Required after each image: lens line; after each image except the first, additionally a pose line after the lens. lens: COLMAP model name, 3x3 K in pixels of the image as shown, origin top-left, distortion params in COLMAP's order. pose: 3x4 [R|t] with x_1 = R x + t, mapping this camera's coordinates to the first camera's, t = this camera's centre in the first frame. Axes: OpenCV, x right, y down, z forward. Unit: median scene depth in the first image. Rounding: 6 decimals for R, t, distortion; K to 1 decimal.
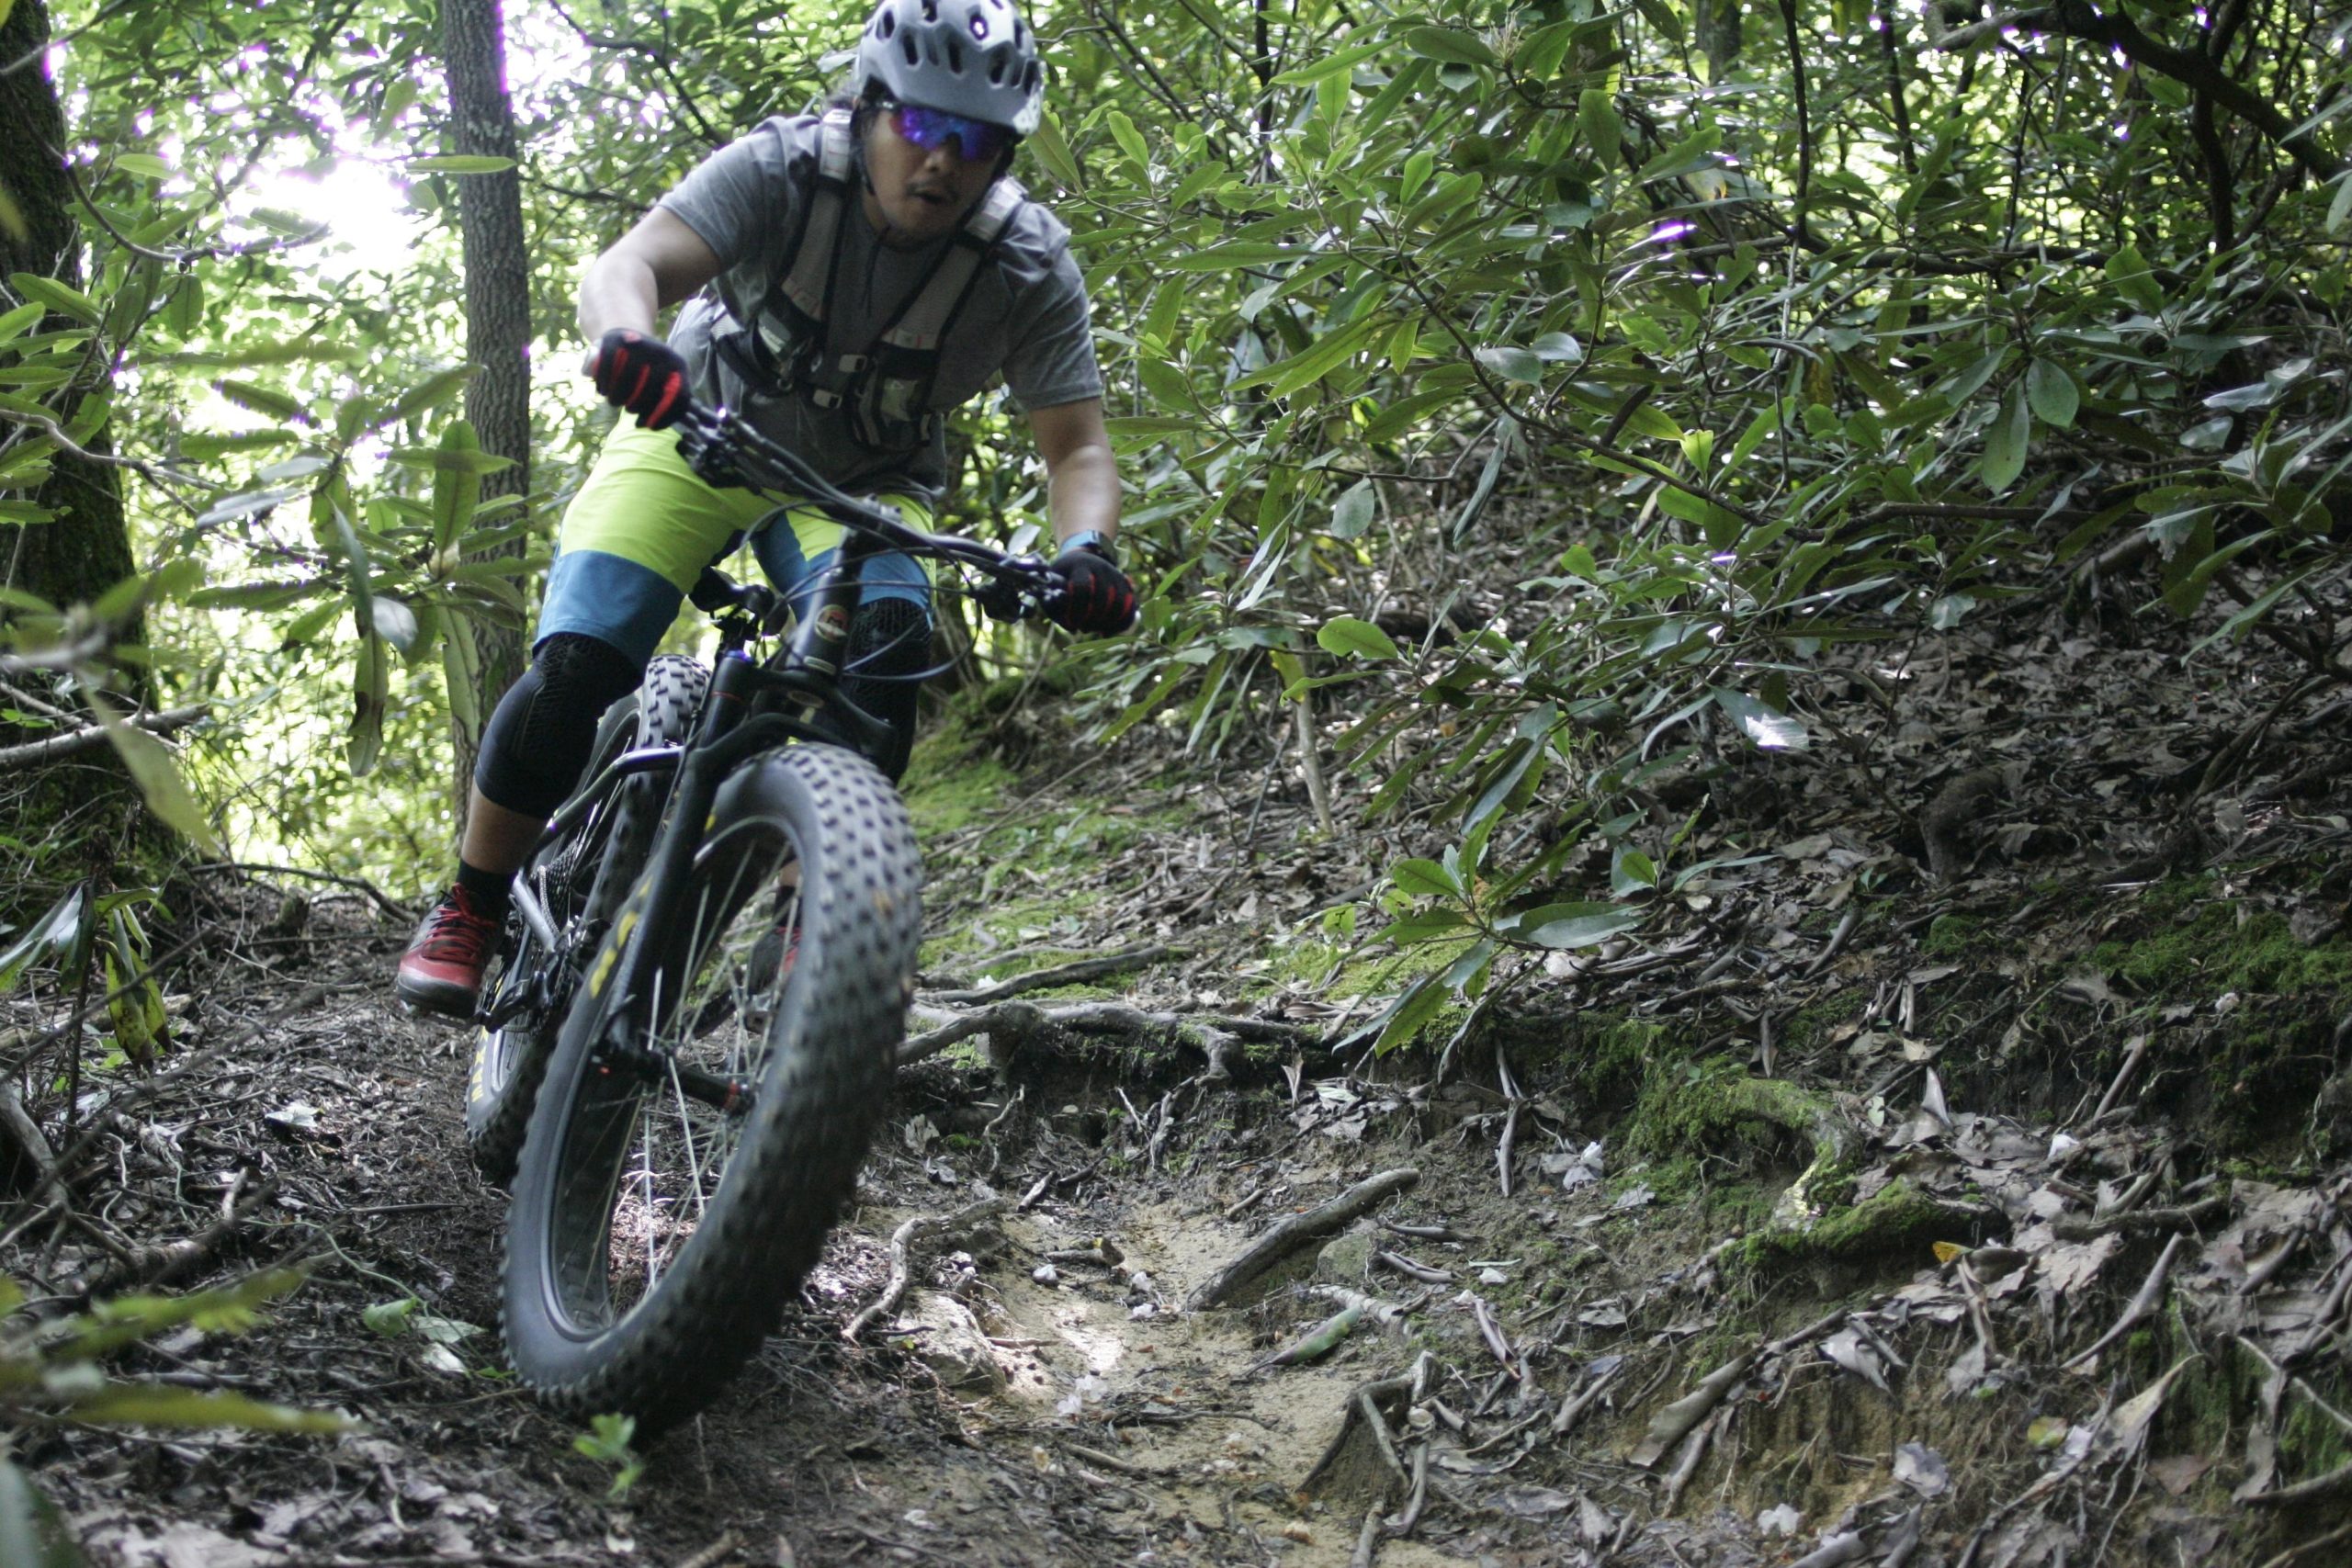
lens RADIAL K [[2931.5, 0, 1182.0], [0, 2931.5, 786.6], [0, 0, 1]] dist [-0.054841, 0.000000]
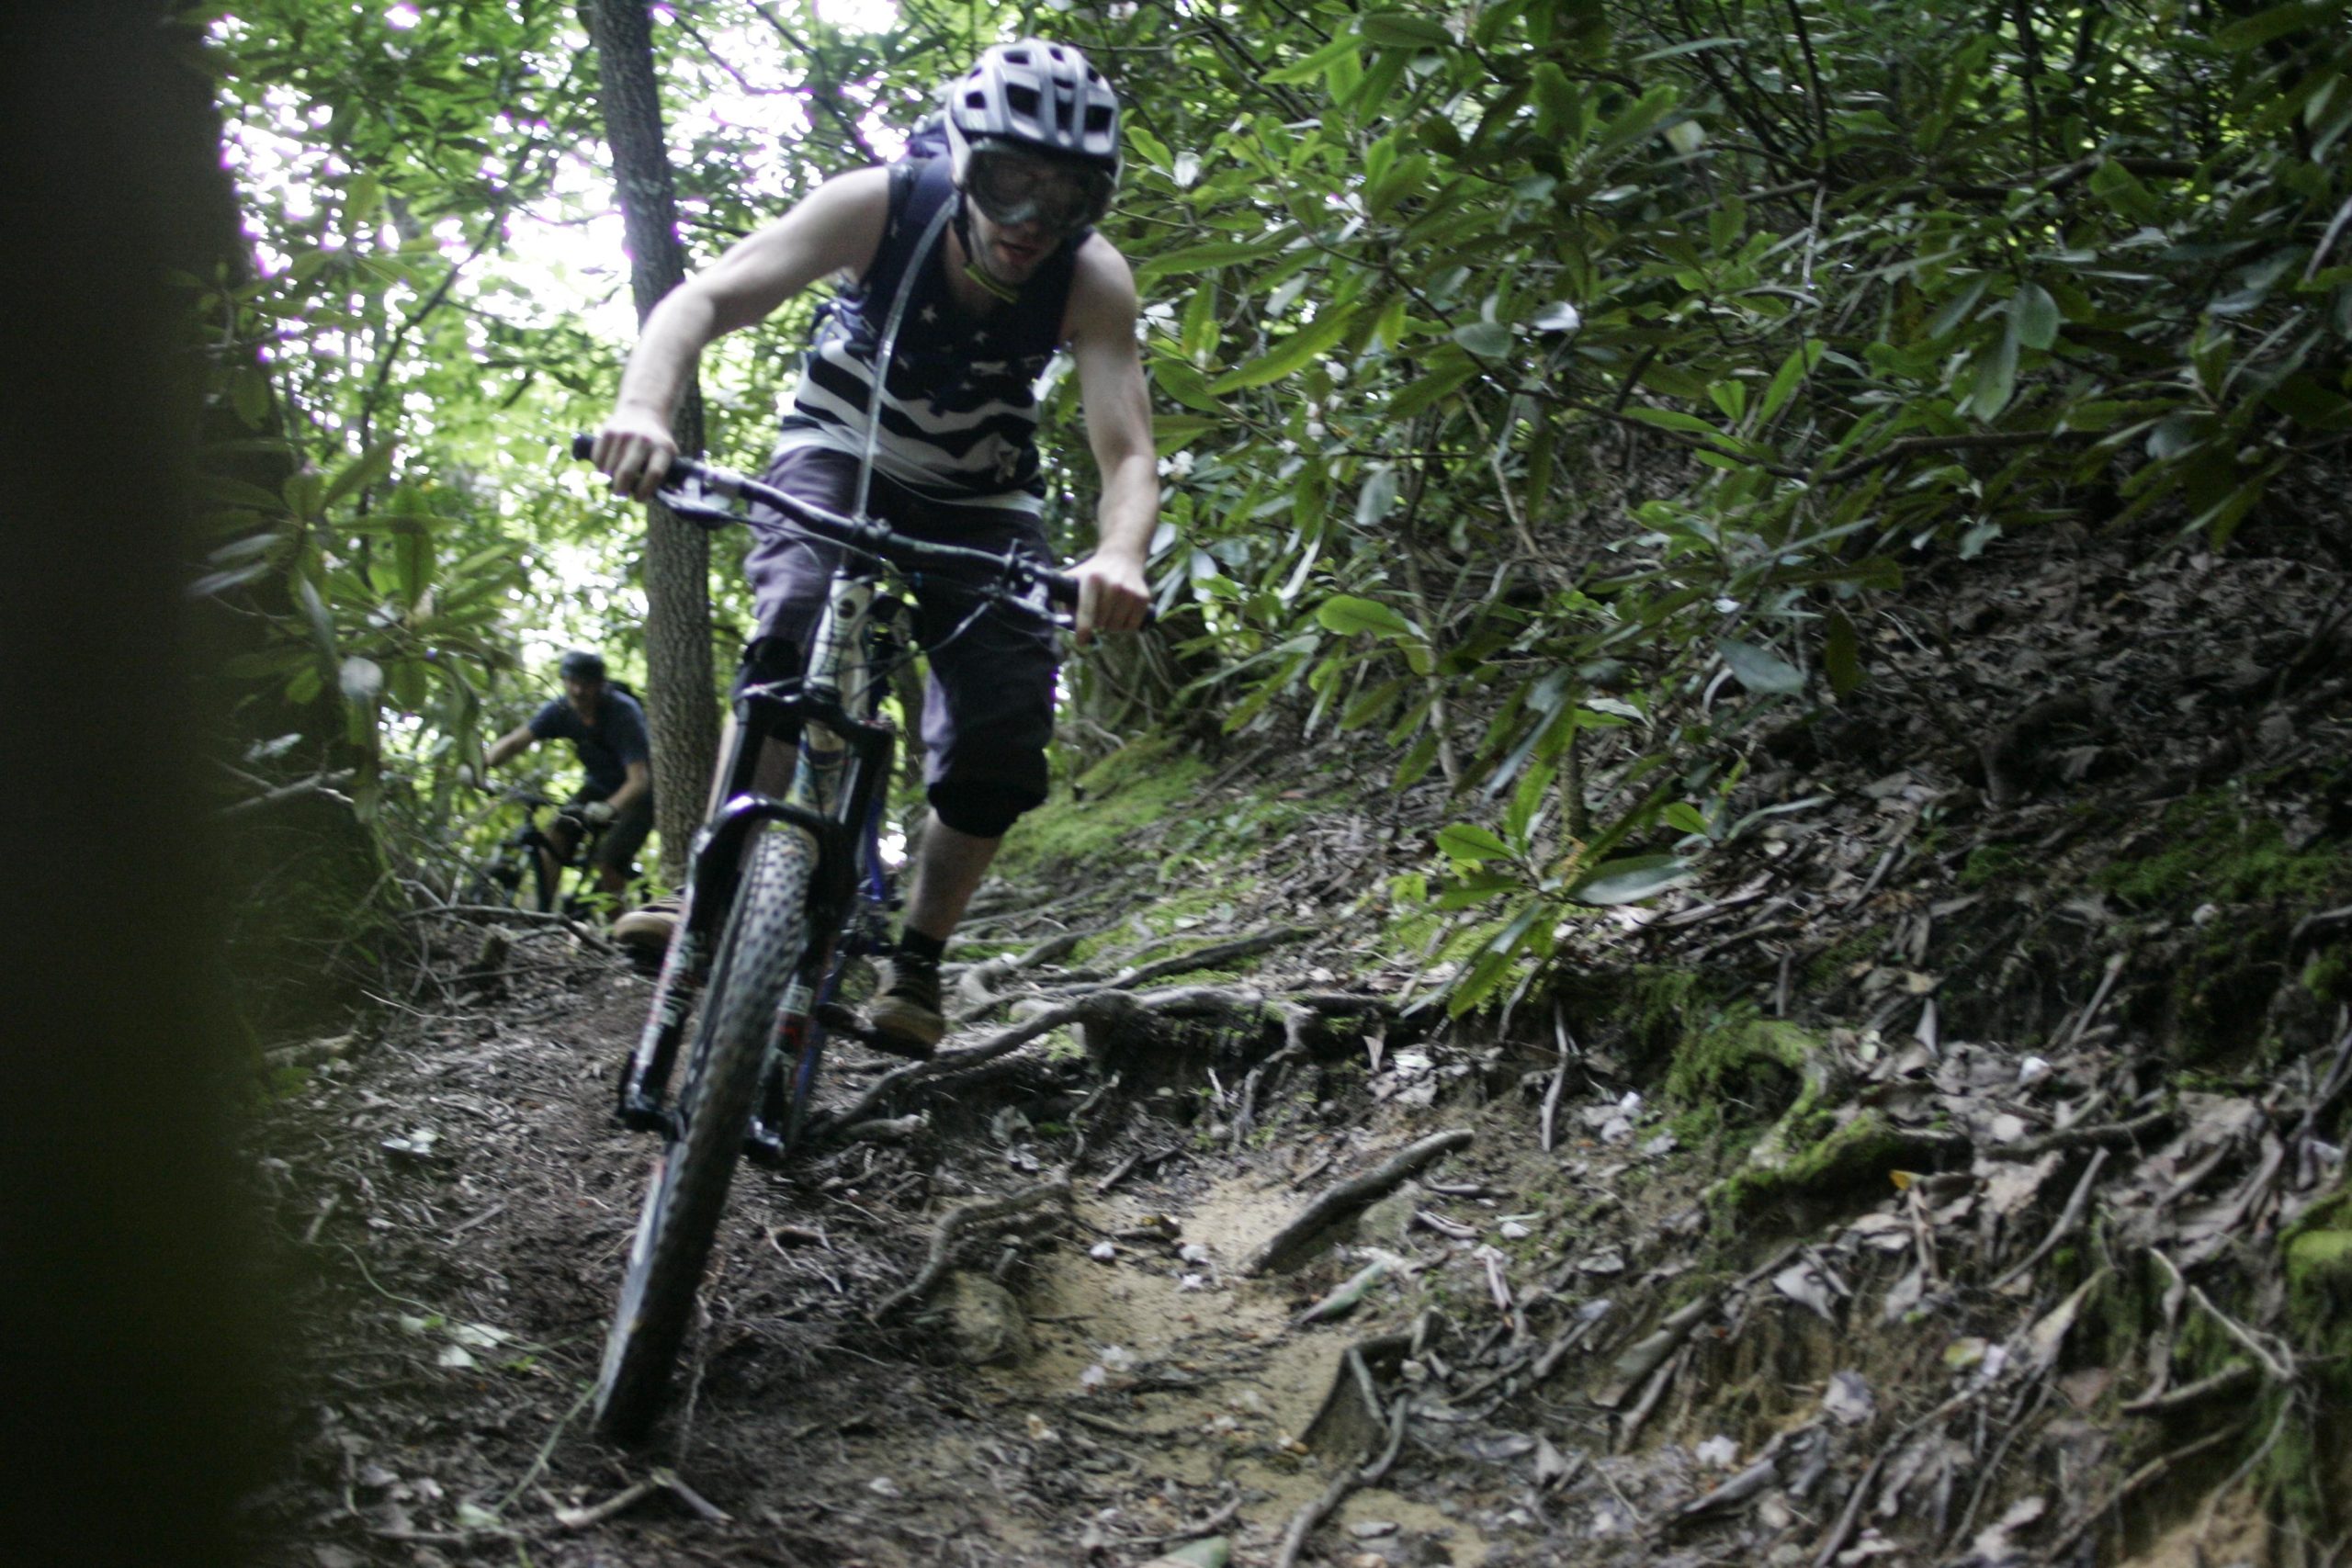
lens RADIAL K [[2931.5, 0, 1167.1], [0, 2931.5, 780.9], [0, 0, 1]] dist [-0.054841, 0.000000]
pose [[0.989778, -0.073609, -0.122152, 0.122208], [0.073931, 0.997262, -0.001897, 0.003839], [0.121957, -0.007153, 0.992510, -0.028262]]
